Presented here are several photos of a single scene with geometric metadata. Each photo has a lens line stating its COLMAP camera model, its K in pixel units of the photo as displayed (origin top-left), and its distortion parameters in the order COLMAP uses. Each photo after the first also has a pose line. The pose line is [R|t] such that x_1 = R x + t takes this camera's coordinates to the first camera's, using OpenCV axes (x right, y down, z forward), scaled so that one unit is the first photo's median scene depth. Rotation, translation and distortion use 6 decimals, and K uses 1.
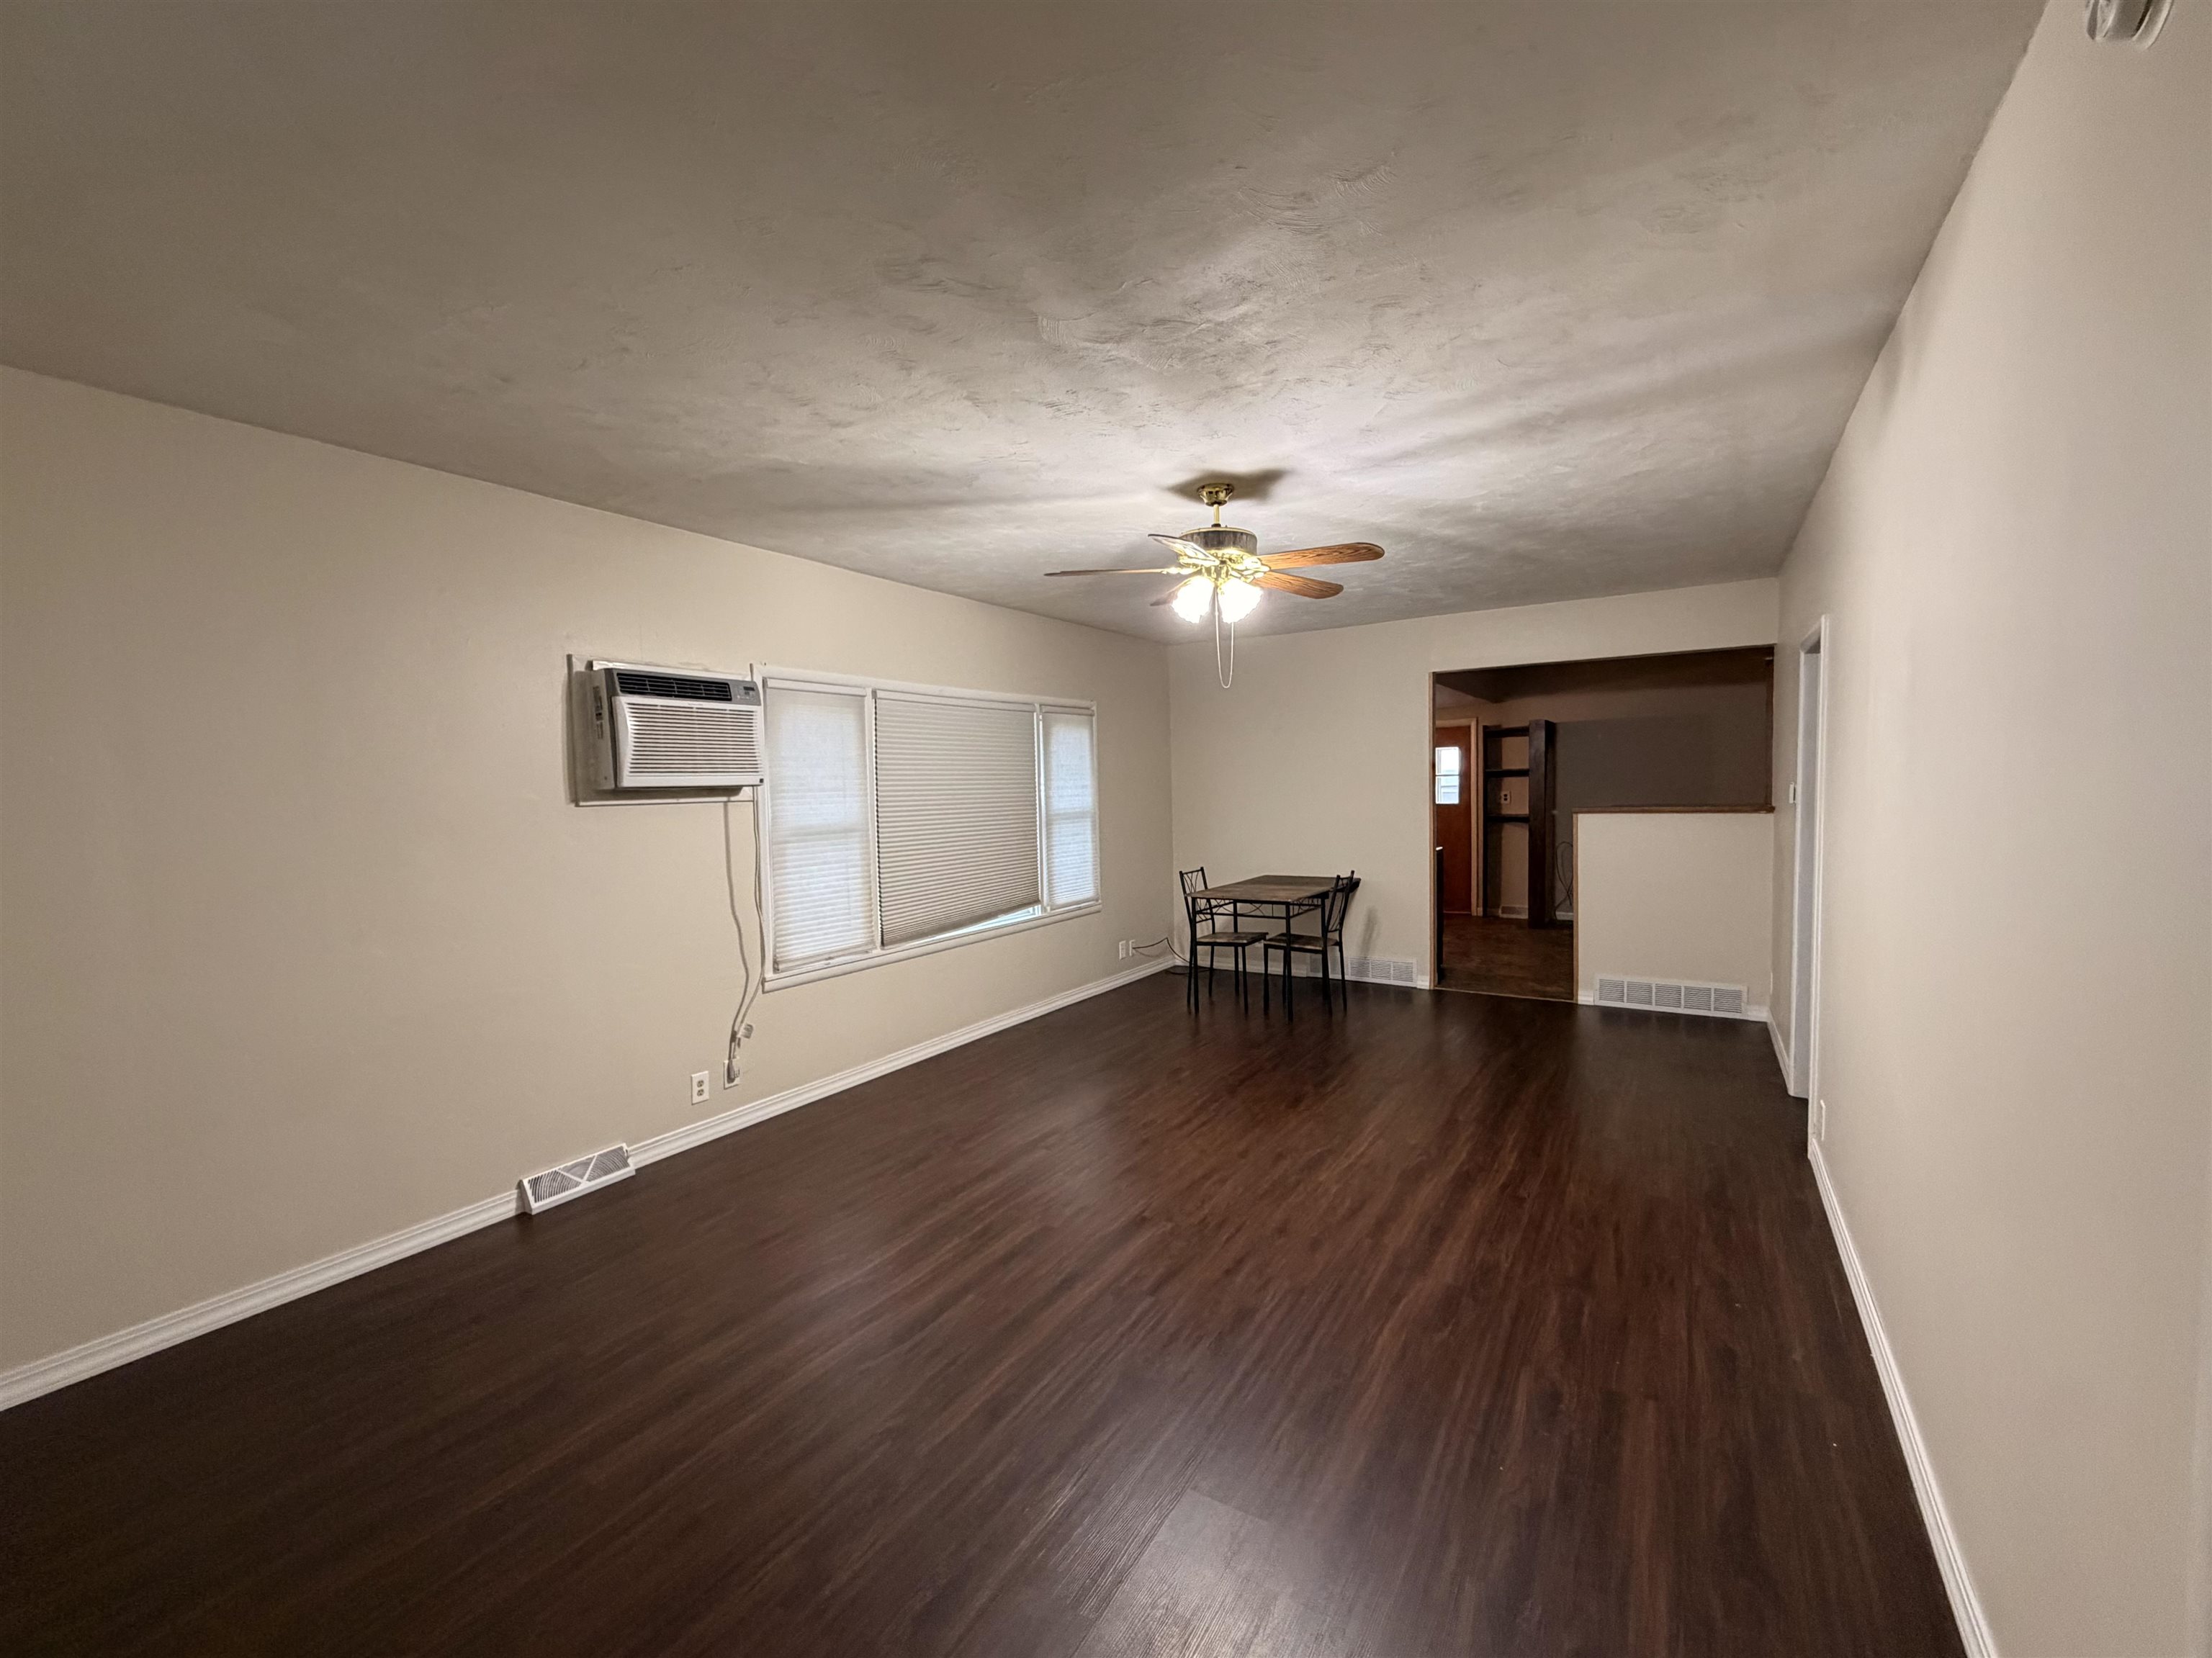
lens RADIAL K [[928.4, 0, 1098.8], [0, 928.4, 828.1], [0, 0, 1]] dist [-0.001626, -0.000287]
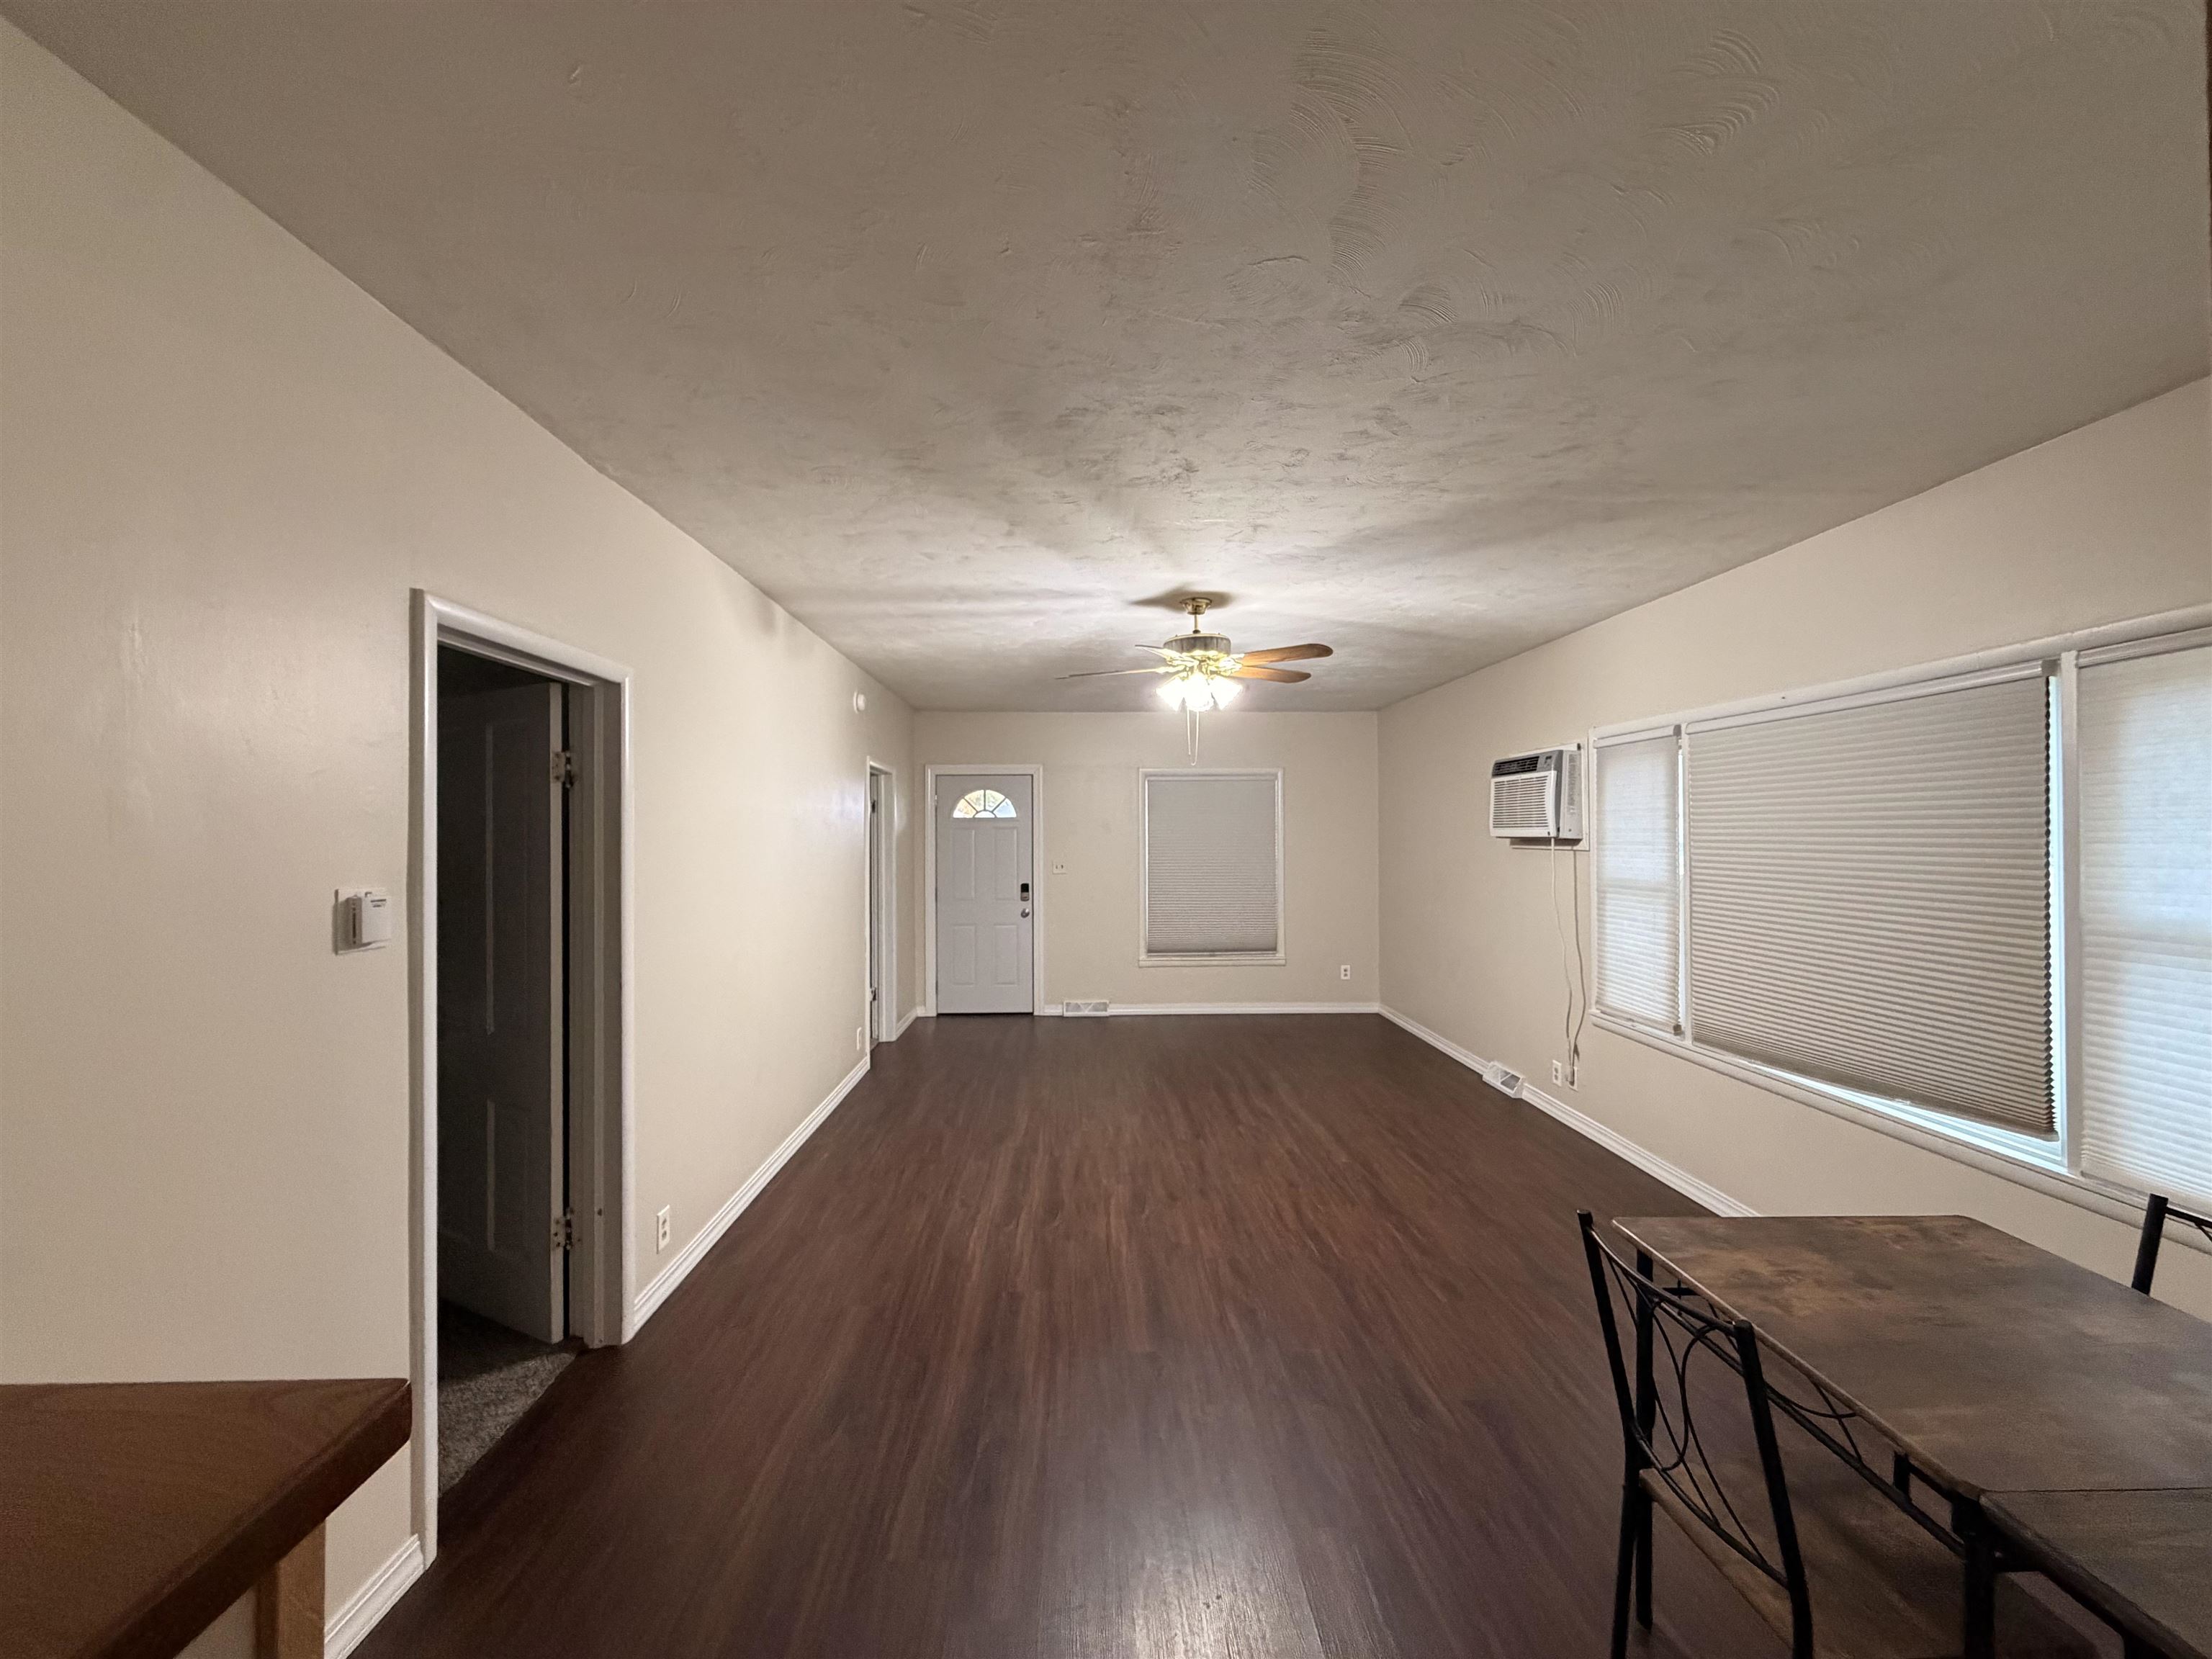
lens RADIAL K [[879.0, 0, 1106.0], [0, 879.0, 829.5], [0, 0, 1]] dist [0.000642, 0.000118]
pose [[-0.827676, 0.020016, -0.560848, 0.797738], [-0.007493, 0.998881, 0.046707, -0.112700], [0.561155, 0.042861, -0.826600, 1.735493]]
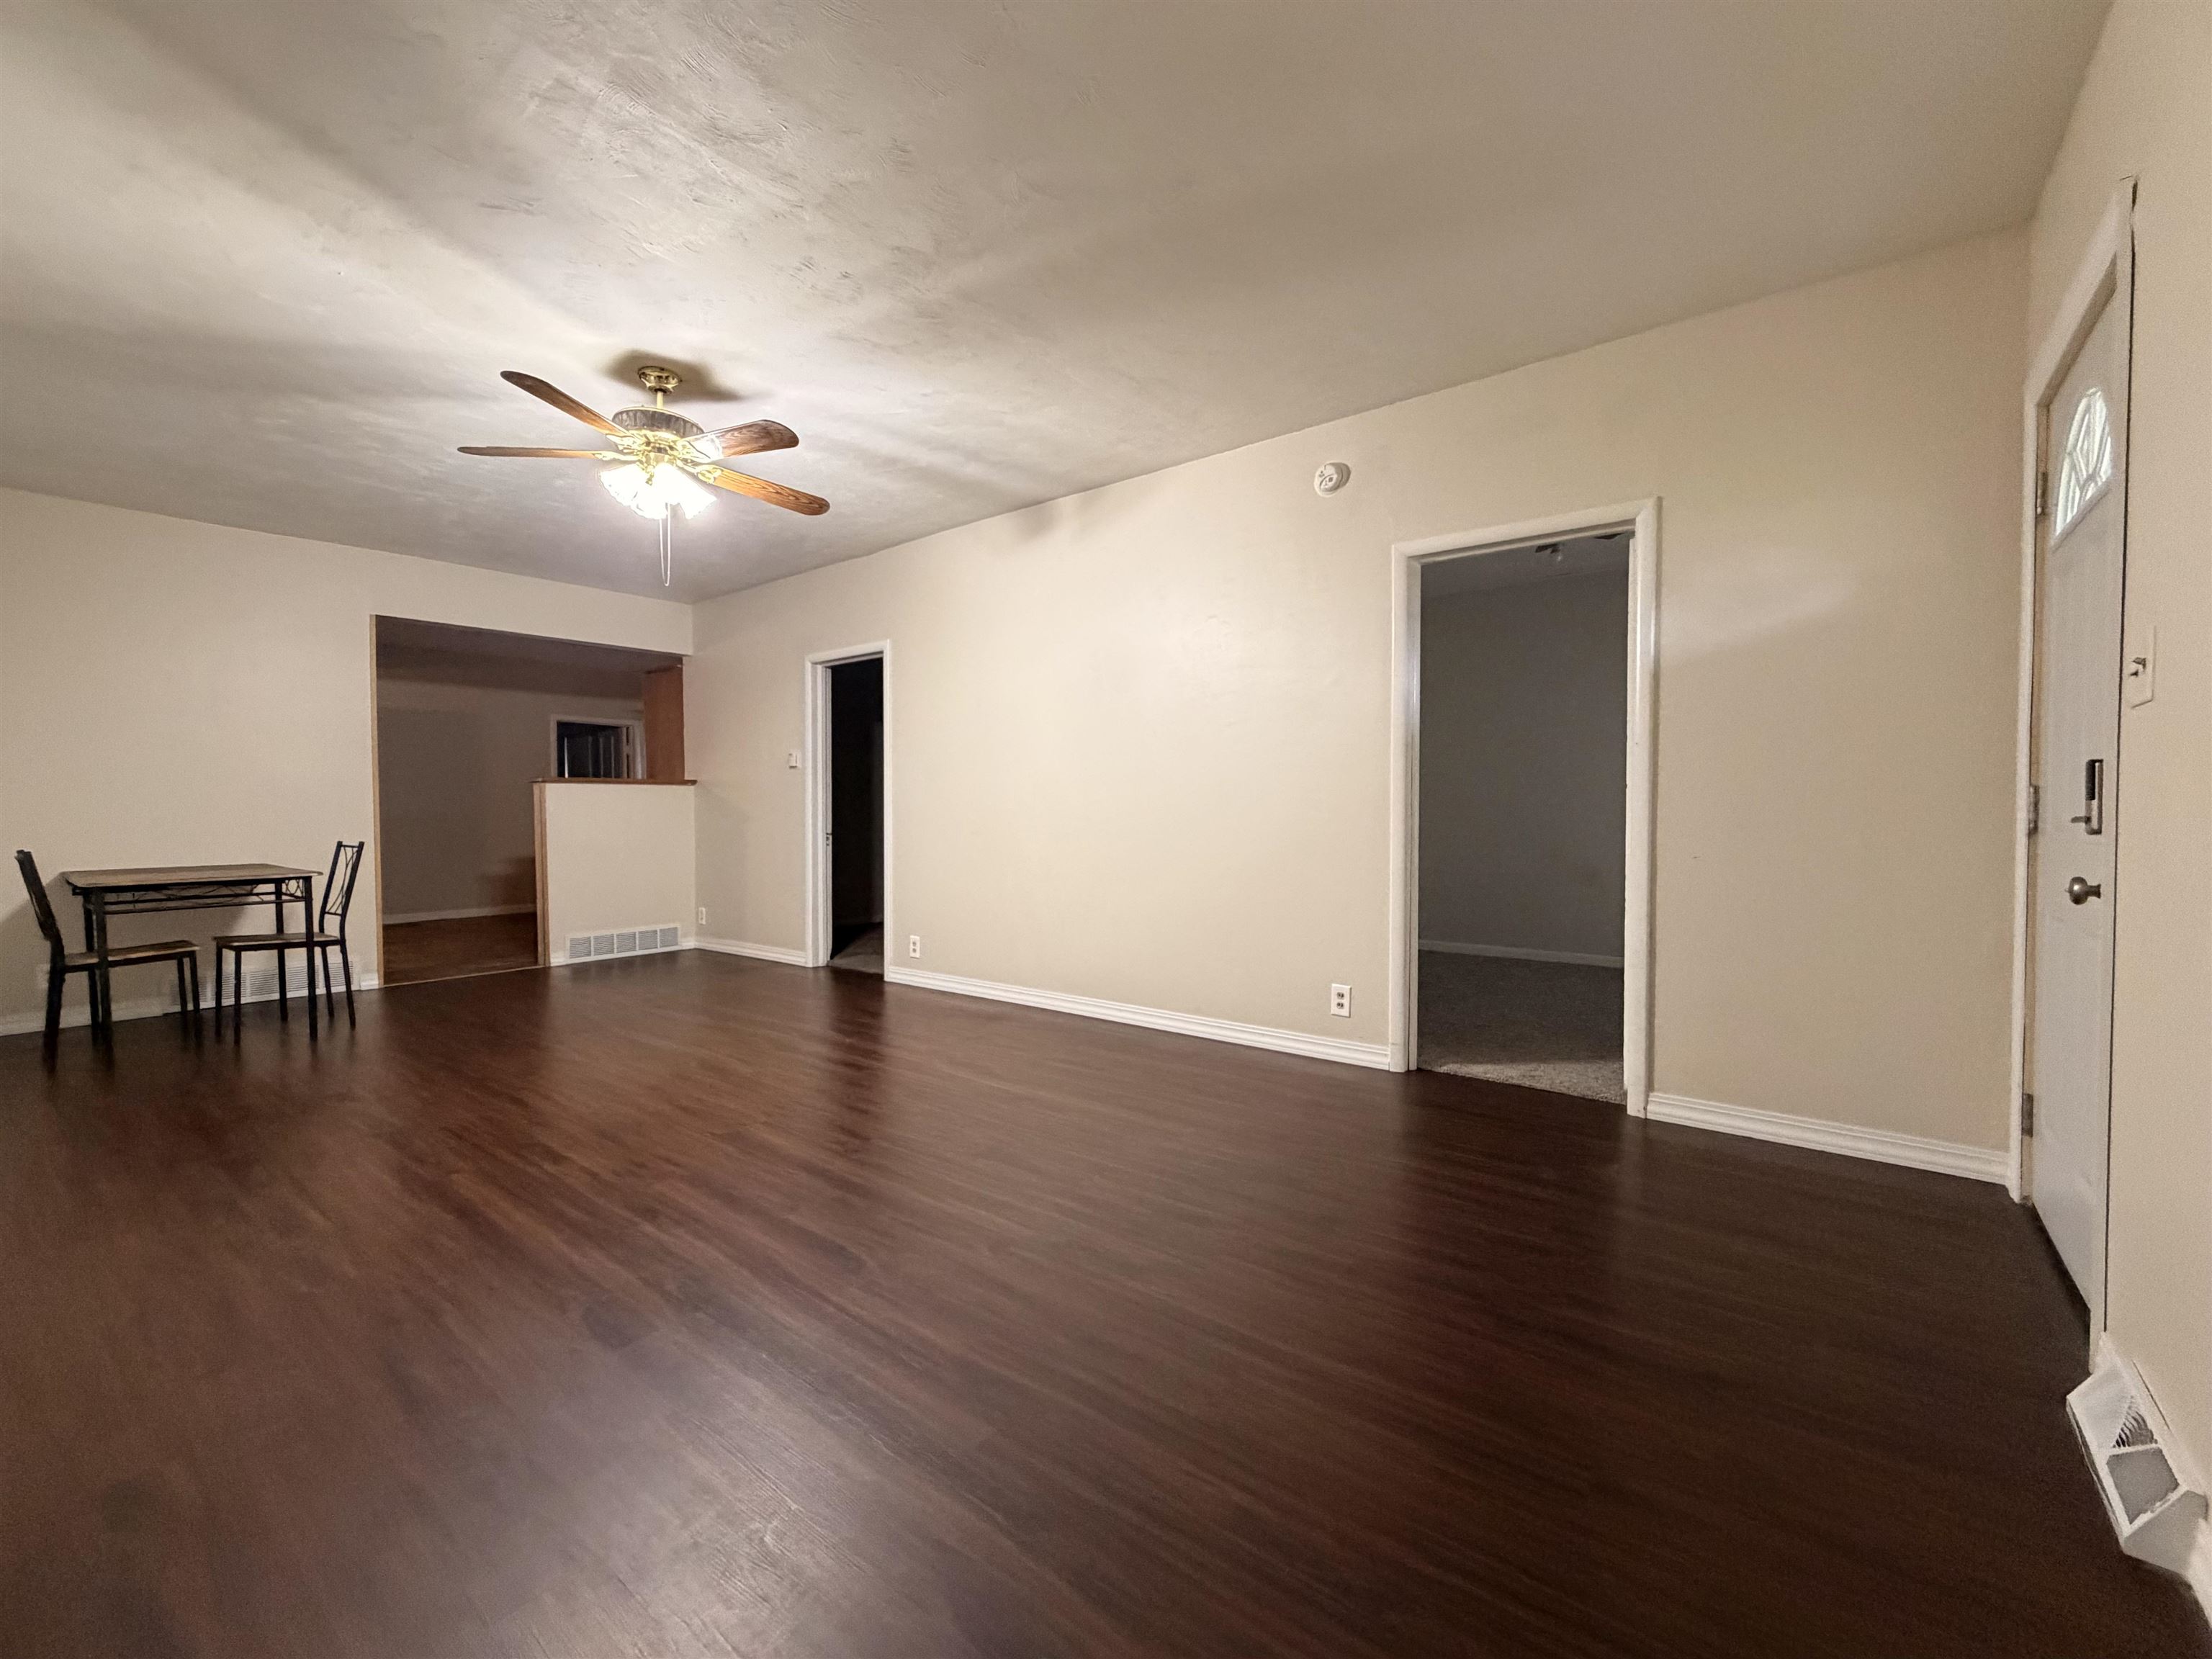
lens RADIAL K [[912.9, 0, 1106.0], [0, 912.9, 829.5], [0, 0, 1]] dist [-0.001674, -0.000244]
pose [[0.096274, 0.000073, 0.995355, -0.699928], [0.053832, 0.998536, -0.005280, 0.119015], [-0.993898, 0.054090, 0.096129, 0.440328]]
